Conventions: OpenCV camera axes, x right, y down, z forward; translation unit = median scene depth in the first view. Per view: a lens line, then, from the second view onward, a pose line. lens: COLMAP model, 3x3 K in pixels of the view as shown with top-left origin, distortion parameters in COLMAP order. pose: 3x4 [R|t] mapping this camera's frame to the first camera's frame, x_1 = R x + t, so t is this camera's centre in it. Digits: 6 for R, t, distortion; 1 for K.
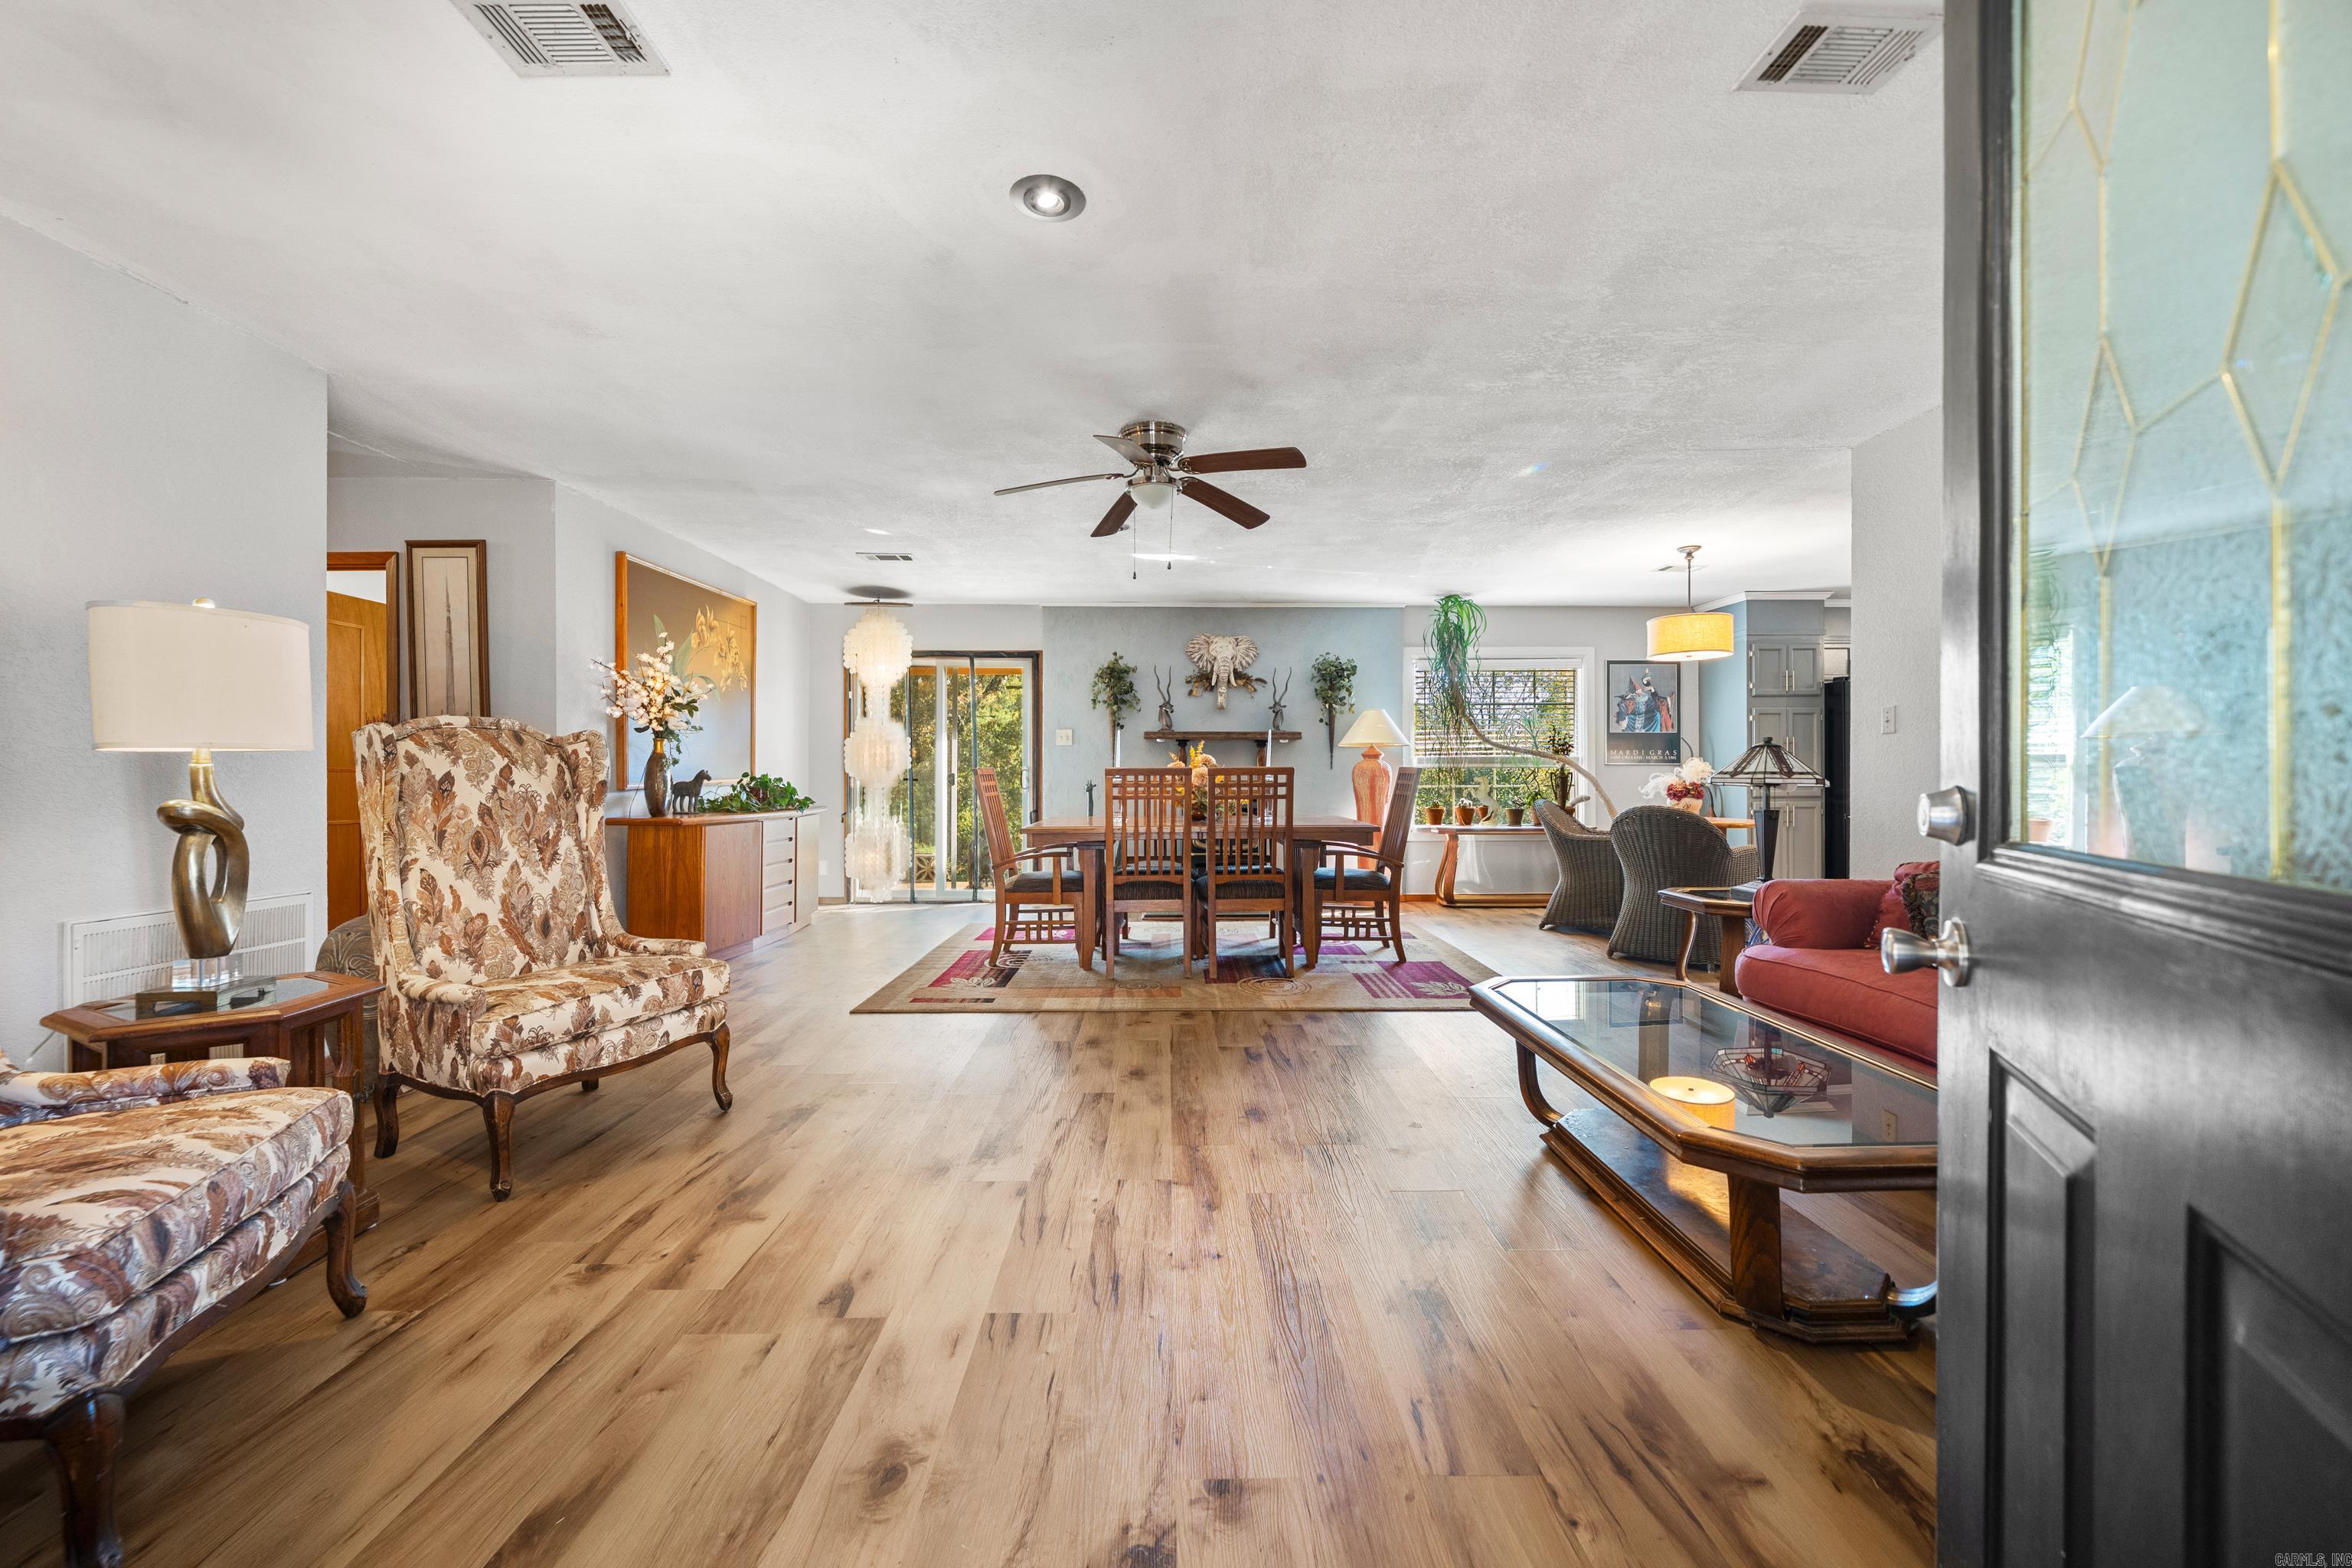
lens RADIAL K [[931.1, 0, 1180.5], [0, 931.1, 779.4], [0, 0, 1]] dist [-0.000704, -0.000072]
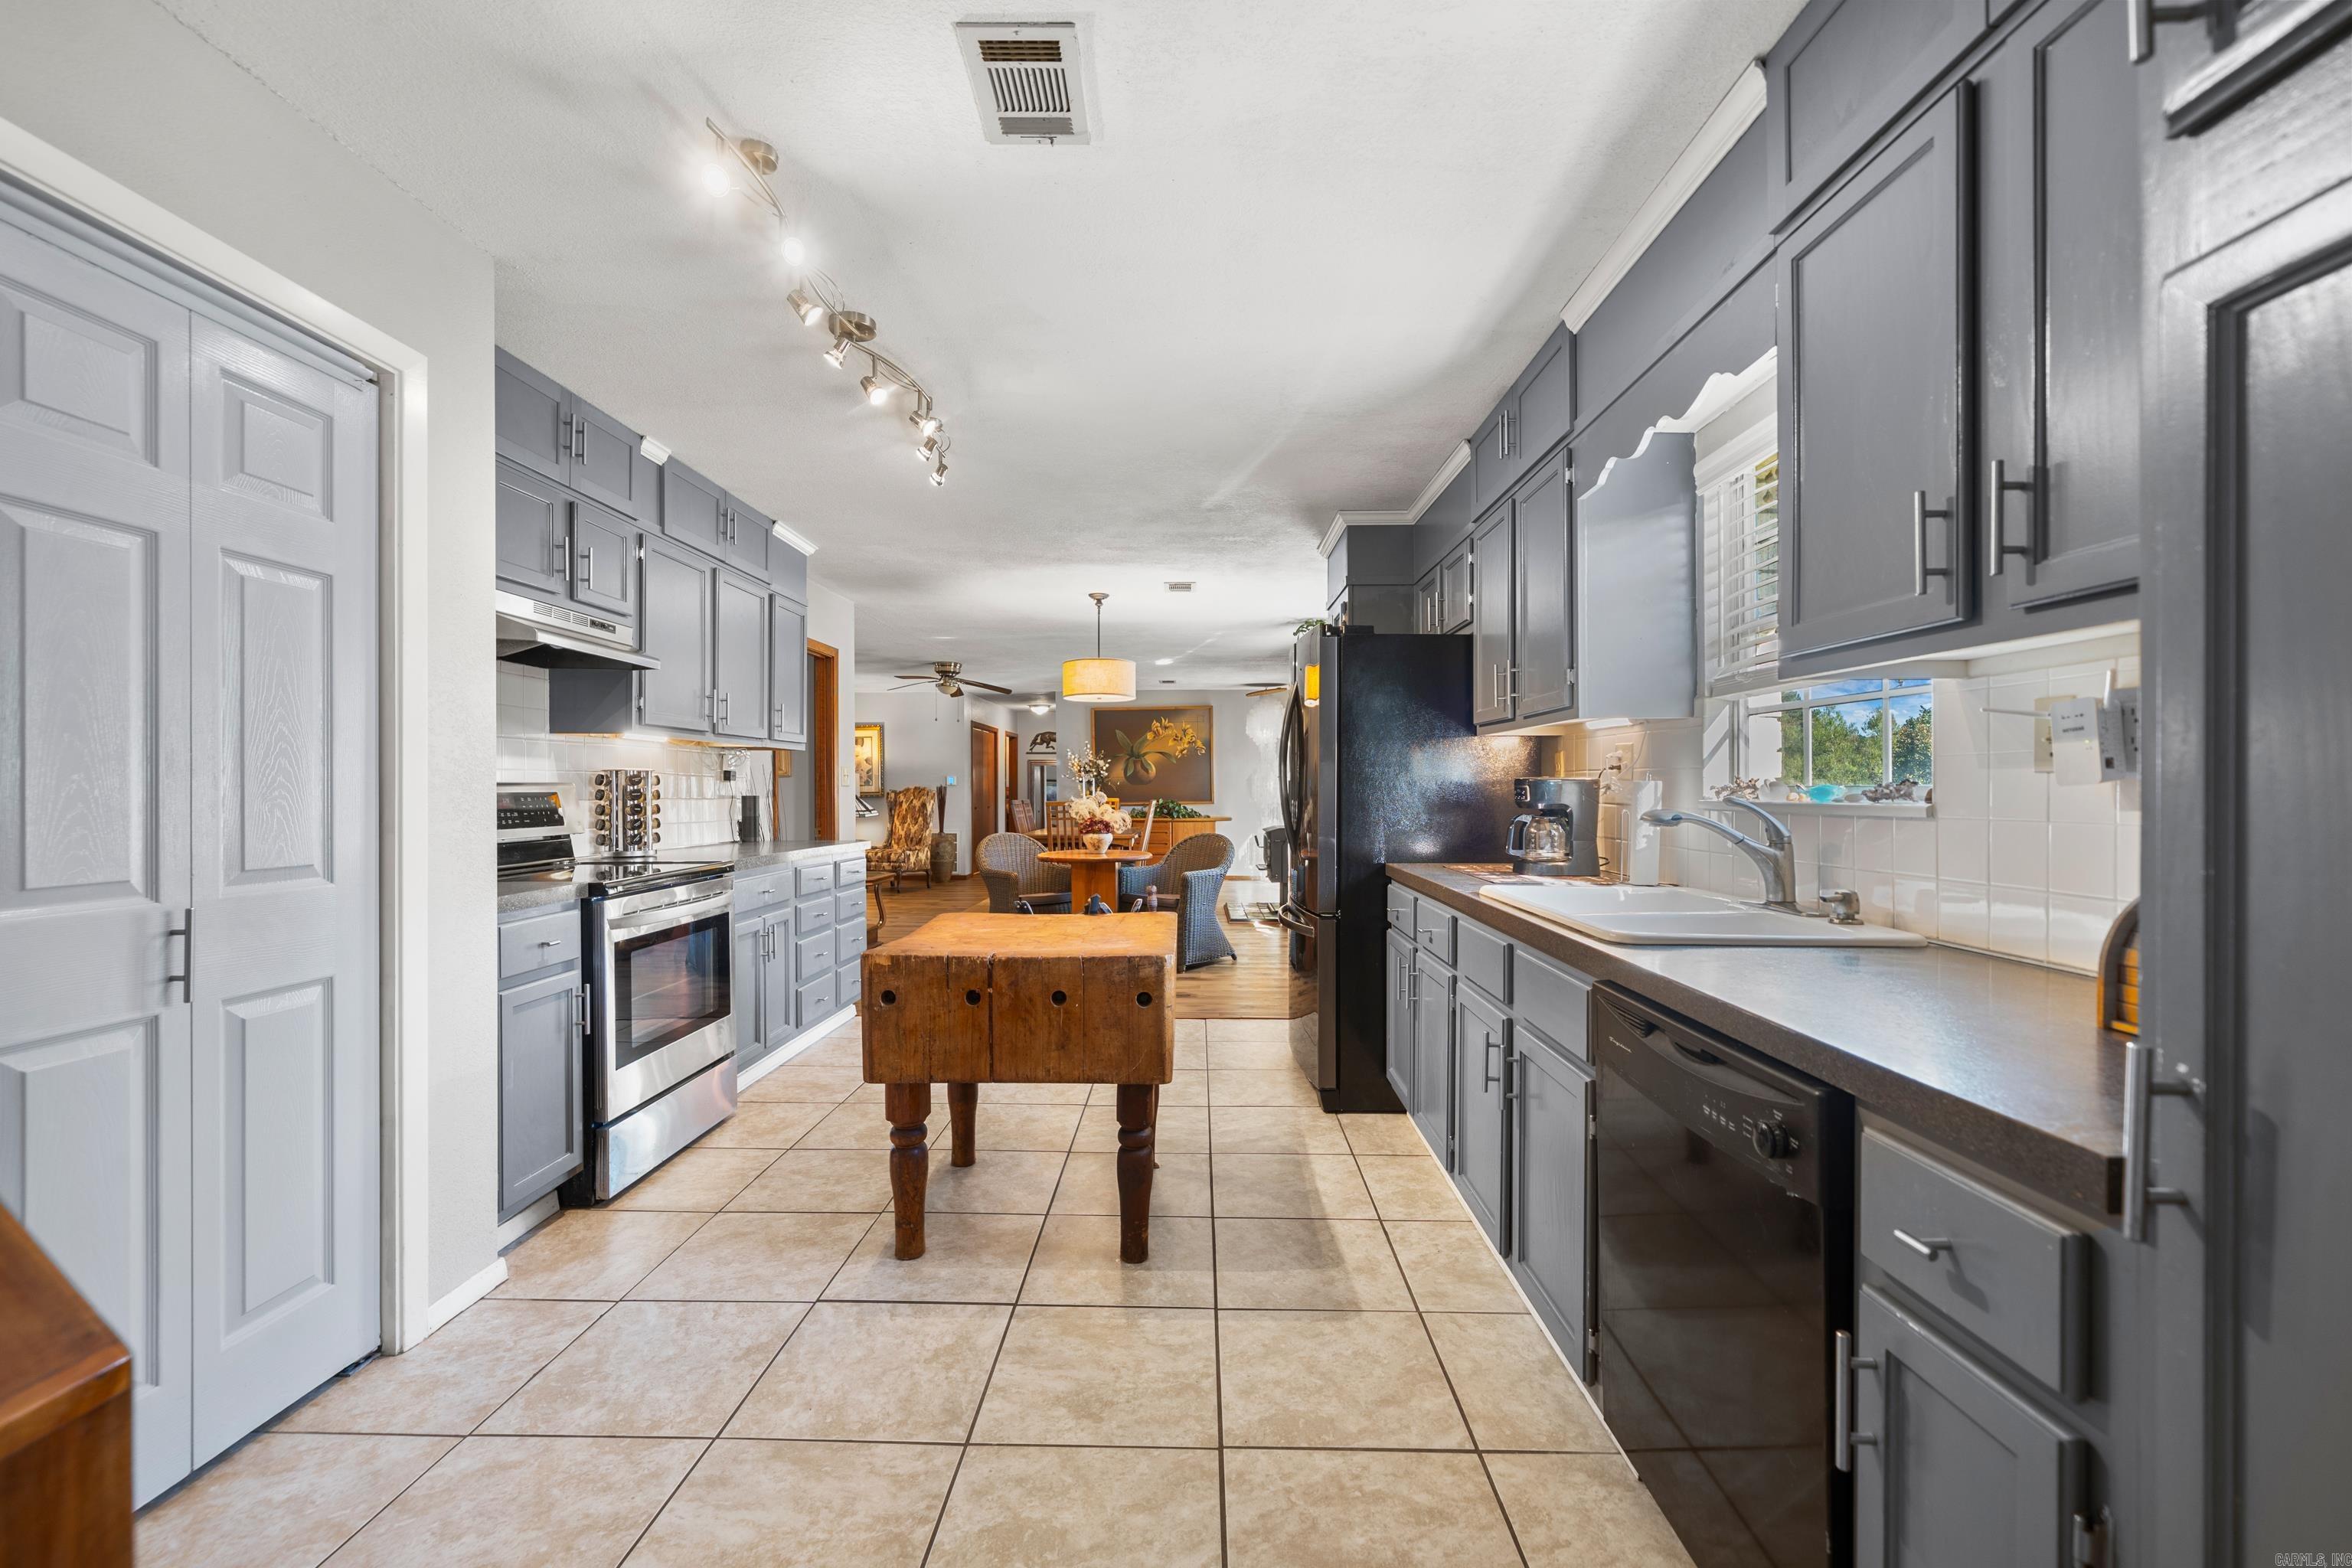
lens RADIAL K [[949.5, 0, 1176.0], [0, 949.5, 784.0], [0, 0, 1]] dist [-0.001811, -0.000143]
pose [[-0.035787, -0.004261, -0.999350, 2.611878], [-0.001894, 0.999989, -0.004196, -0.051131], [0.999358, 0.001743, -0.035795, 1.814993]]
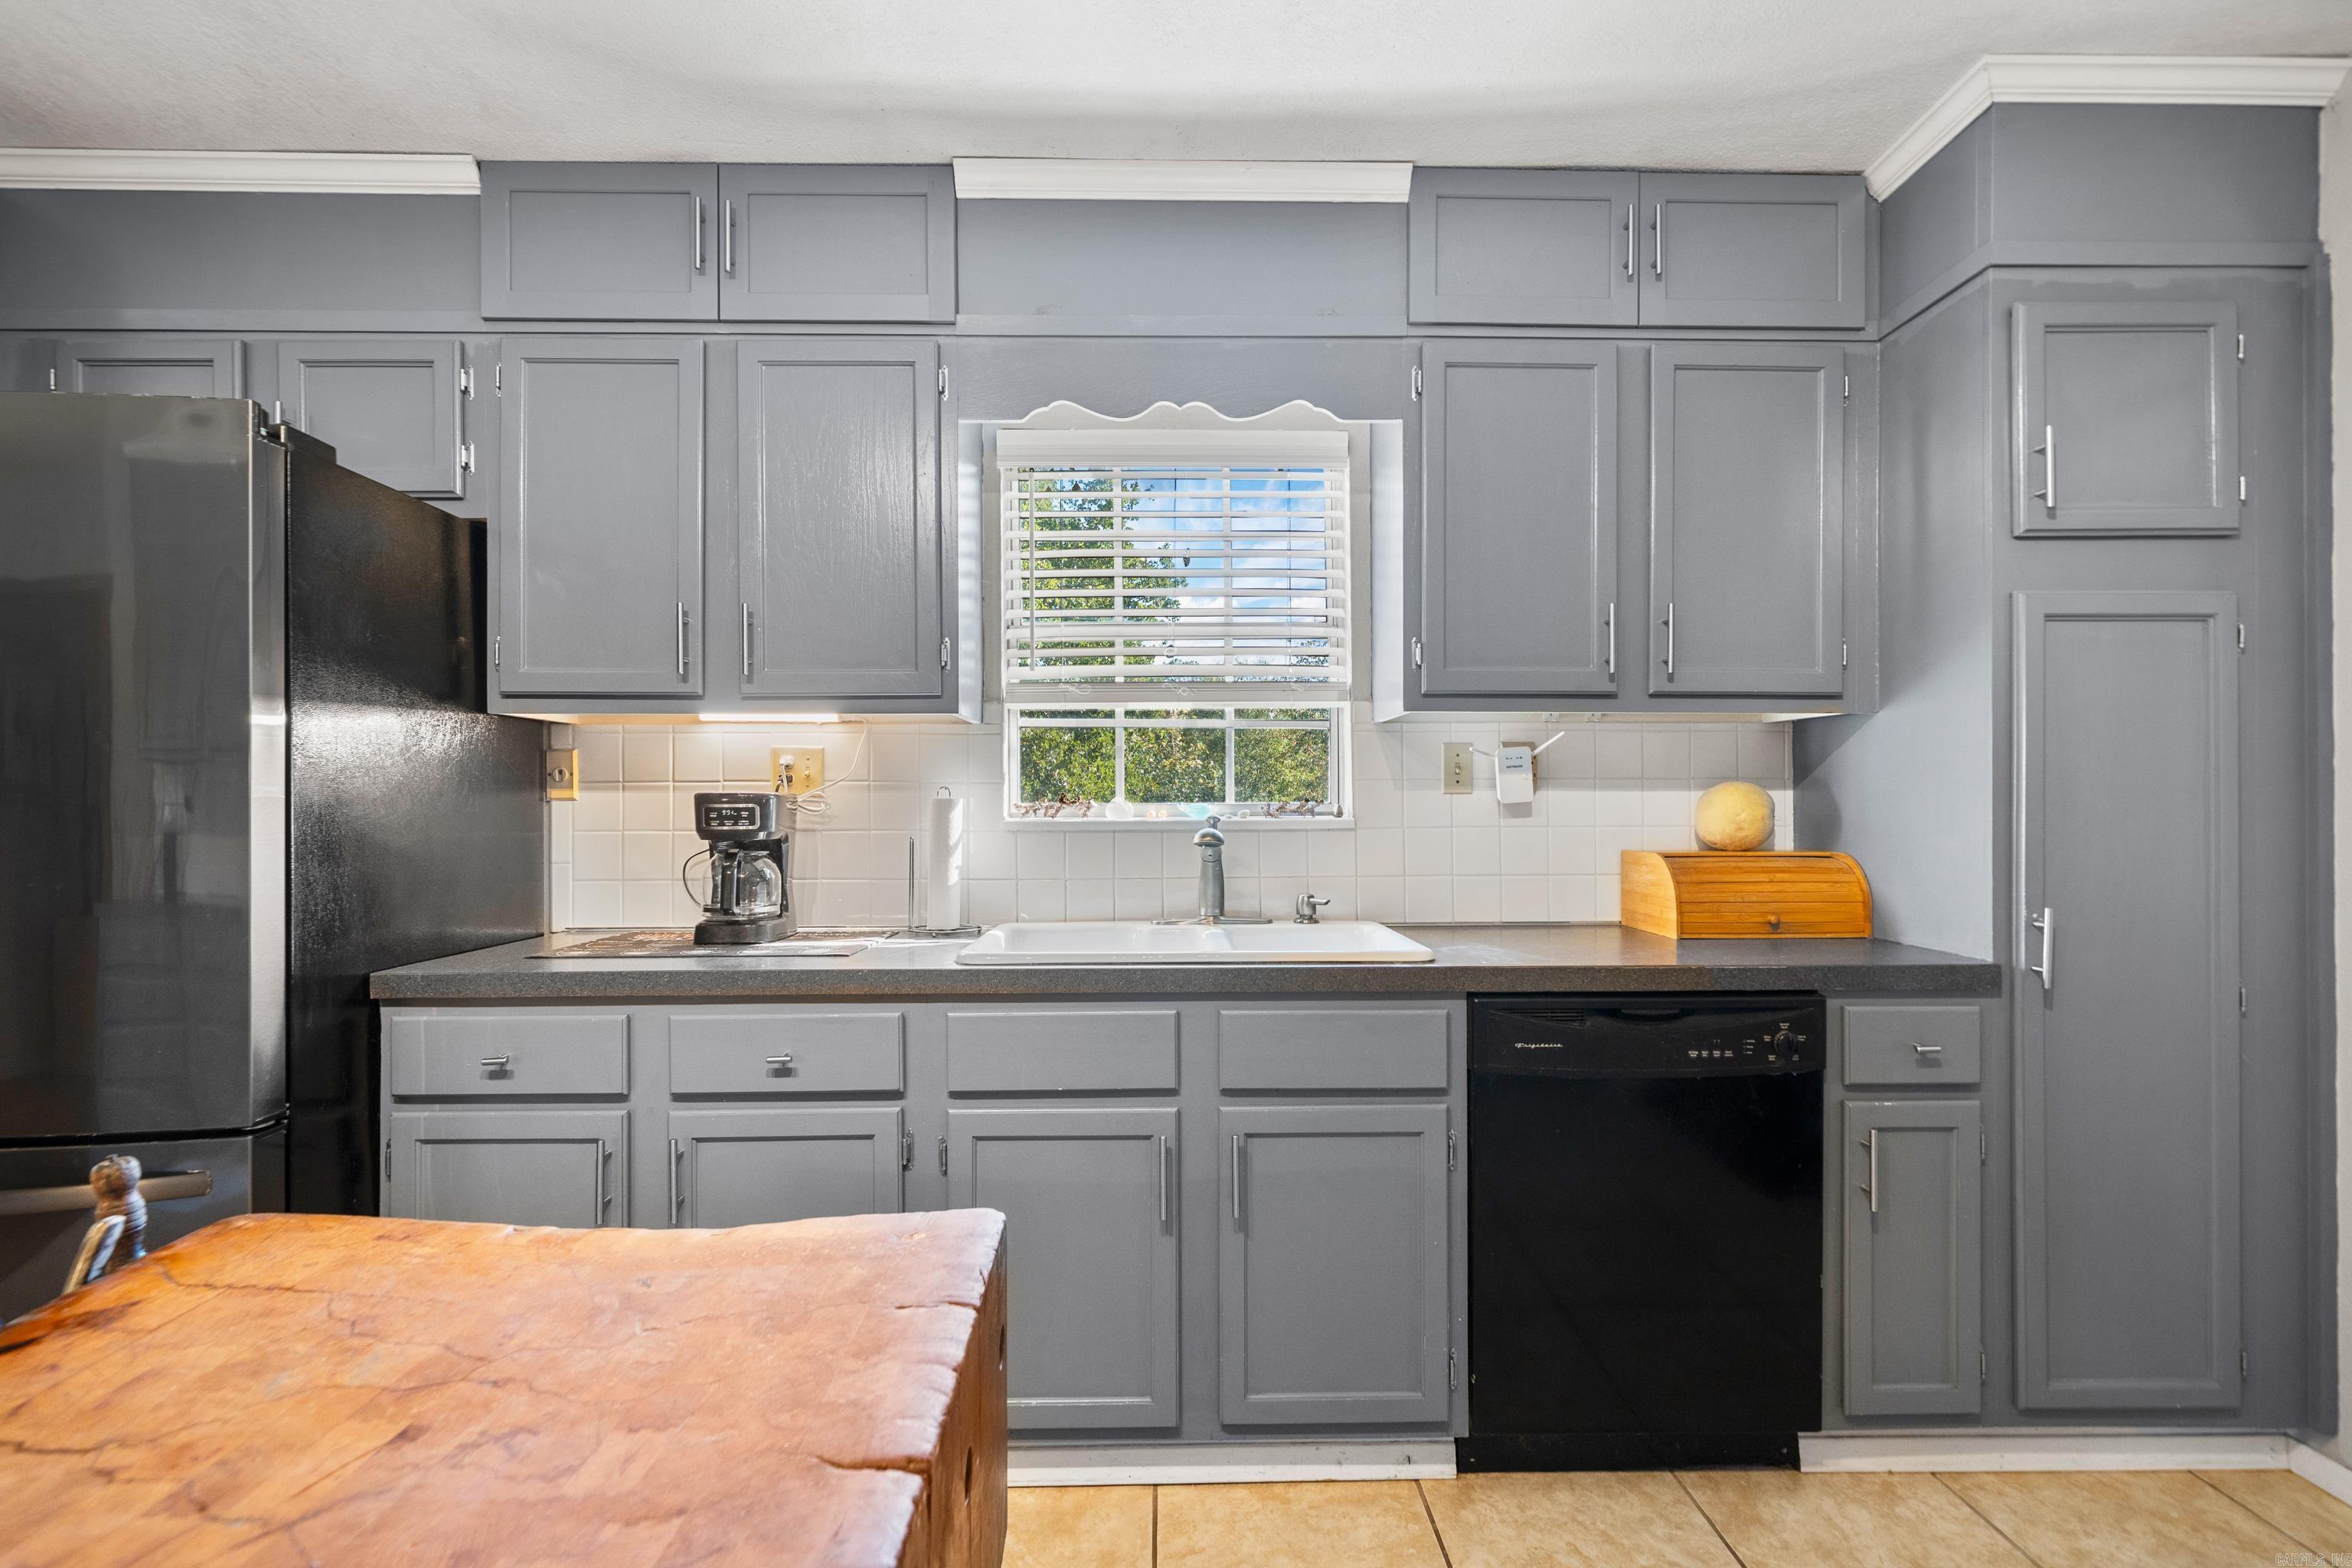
lens RADIAL K [[1089.6, 0, 1185.2], [0, 1089.6, 776.6], [0, 0, 1]] dist [0.001162, 0.000501]
pose [[0.999987, -0.003869, 0.003374, 2.014690], [0.003960, 0.999619, -0.027331, -0.051055], [-0.003267, 0.027344, 0.999621, 1.479675]]
